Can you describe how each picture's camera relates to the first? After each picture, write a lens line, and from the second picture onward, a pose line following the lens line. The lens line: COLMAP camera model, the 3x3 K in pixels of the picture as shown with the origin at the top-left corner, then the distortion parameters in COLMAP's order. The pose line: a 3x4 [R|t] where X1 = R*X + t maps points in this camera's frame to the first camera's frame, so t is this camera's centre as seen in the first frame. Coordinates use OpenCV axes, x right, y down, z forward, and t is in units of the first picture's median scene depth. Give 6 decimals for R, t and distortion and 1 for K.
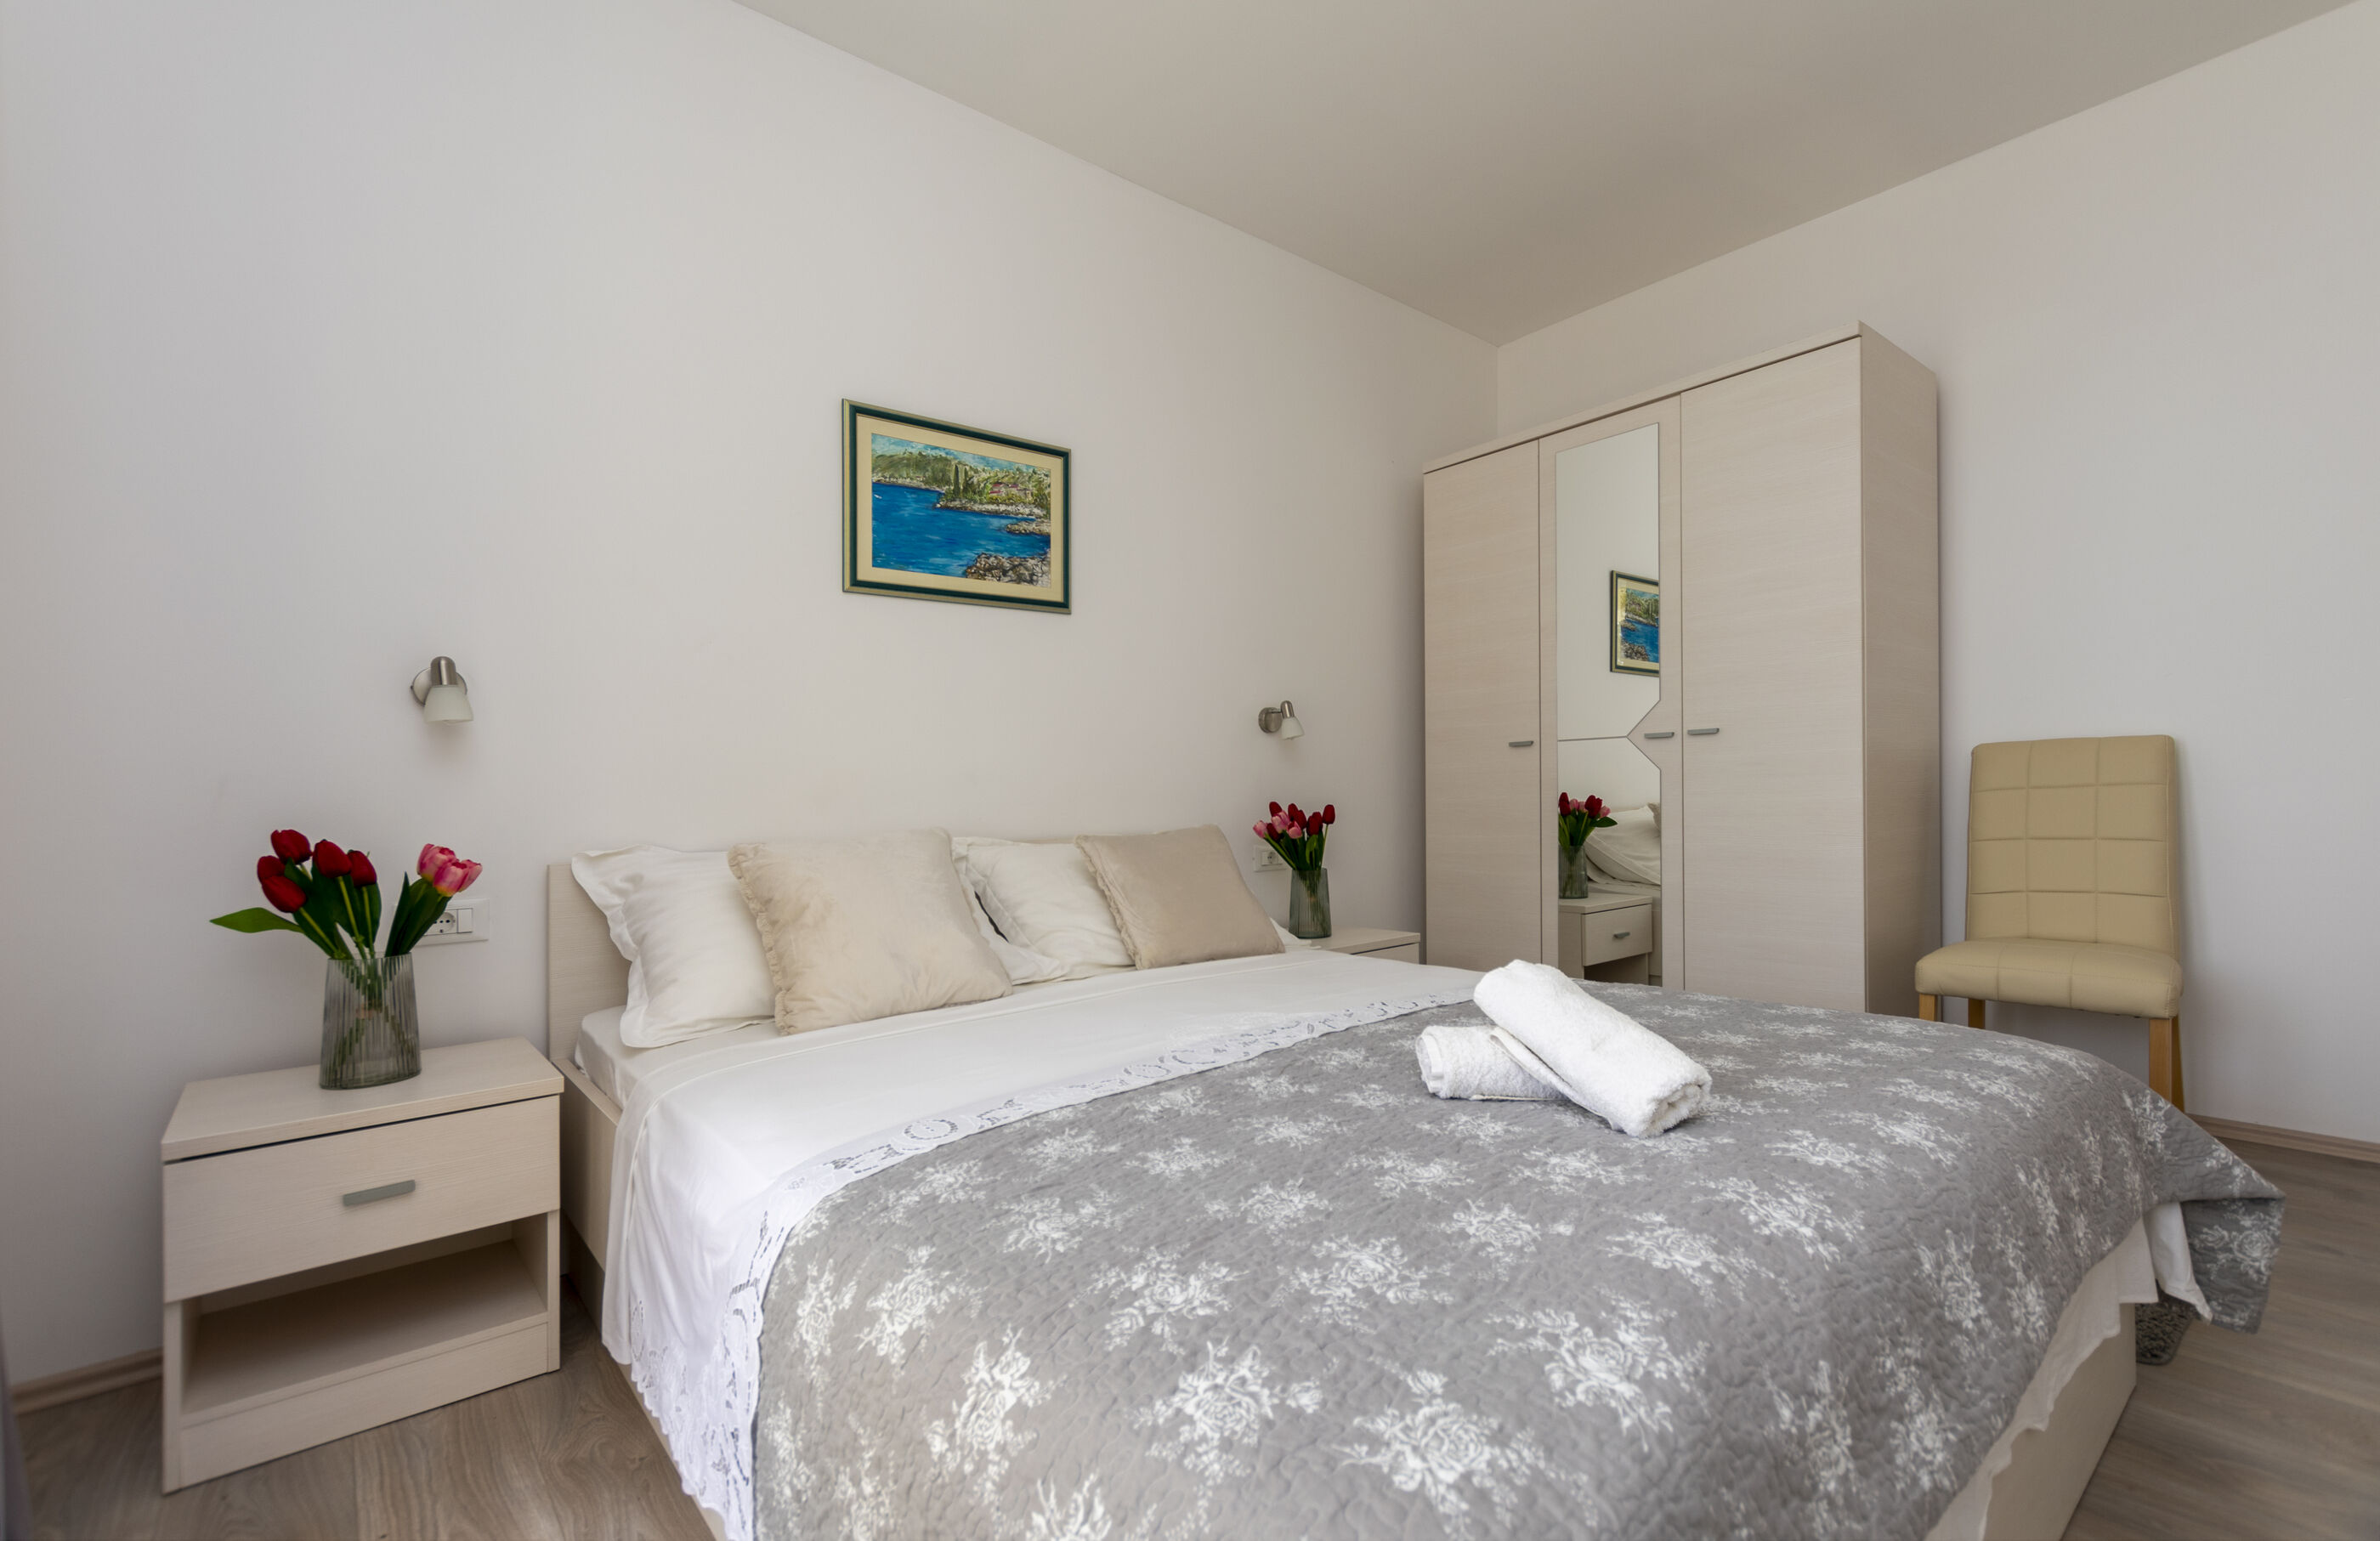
lens RADIAL K [[1065.7, 0, 1197.2], [0, 1065.7, 787.2], [0, 0, 1]] dist [0.019929, 0.000033]
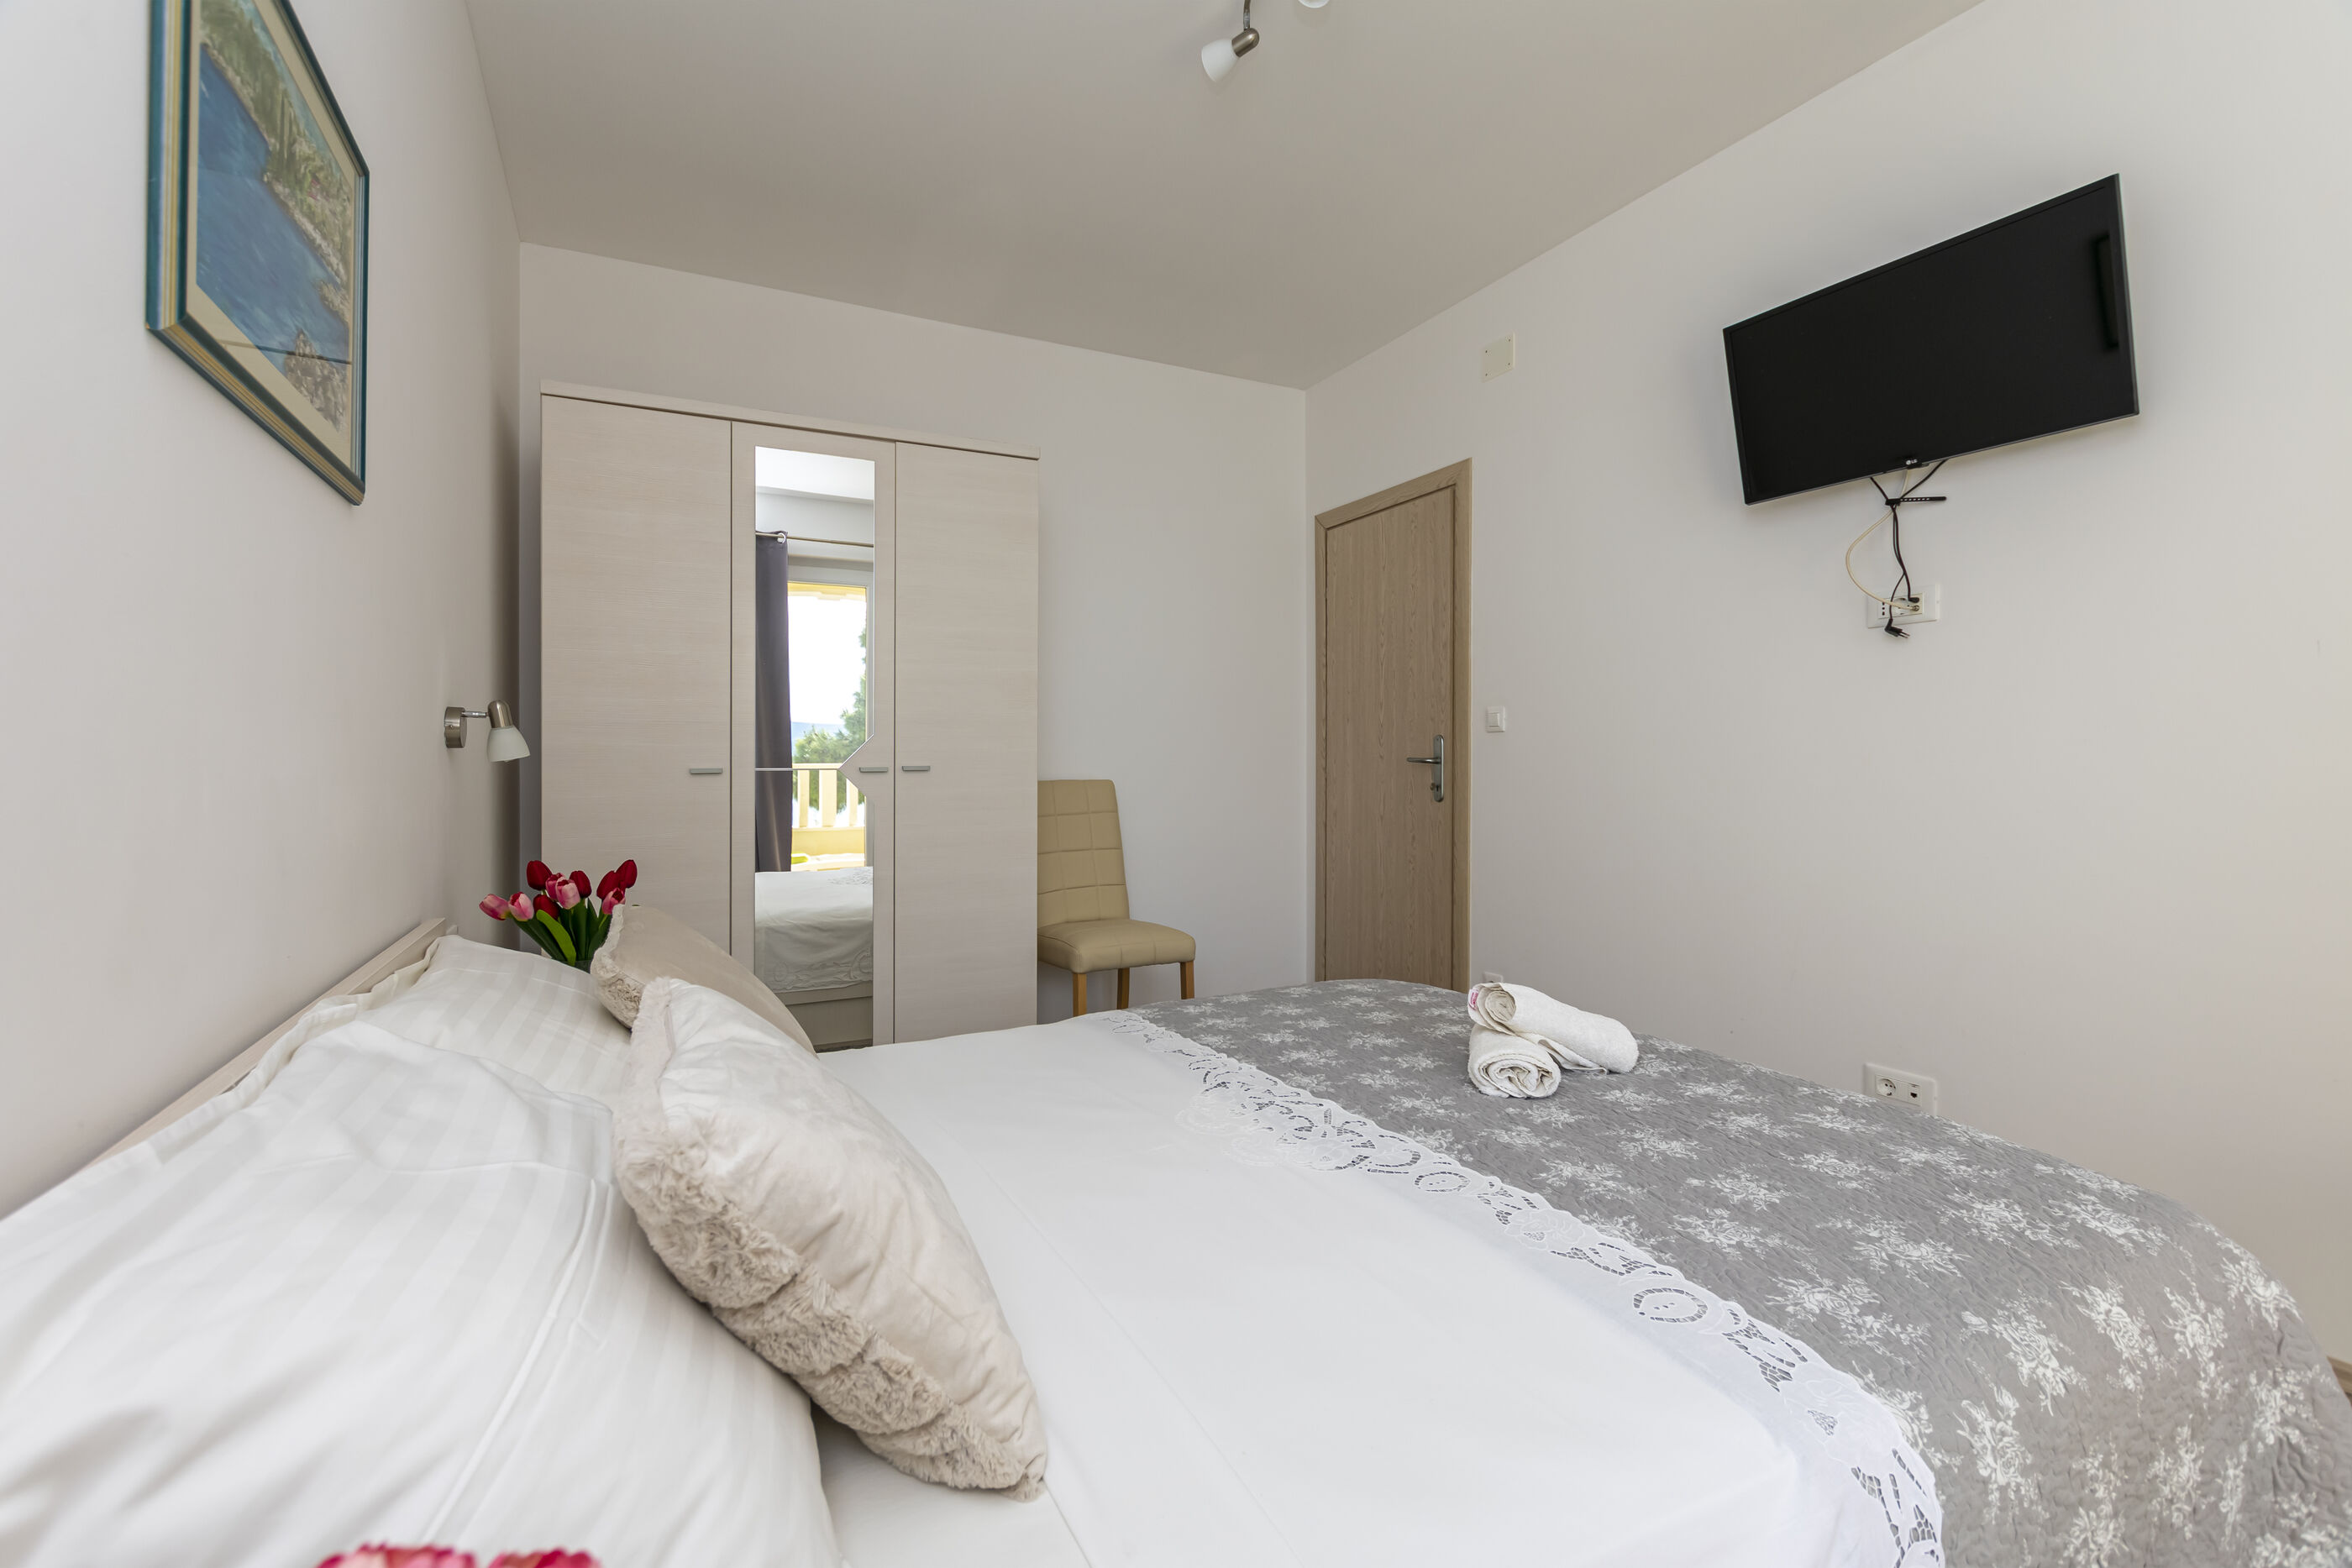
lens RADIAL K [[1035.8, 0, 1176.0], [0, 1035.8, 784.0], [0, 0, 1]] dist [-0.000367, -0.001922]
pose [[0.210133, 0.005533, 0.977657, -0.542431], [-0.011987, 0.999923, -0.003083, -0.039982], [-0.977599, -0.011072, 0.210183, 0.581593]]
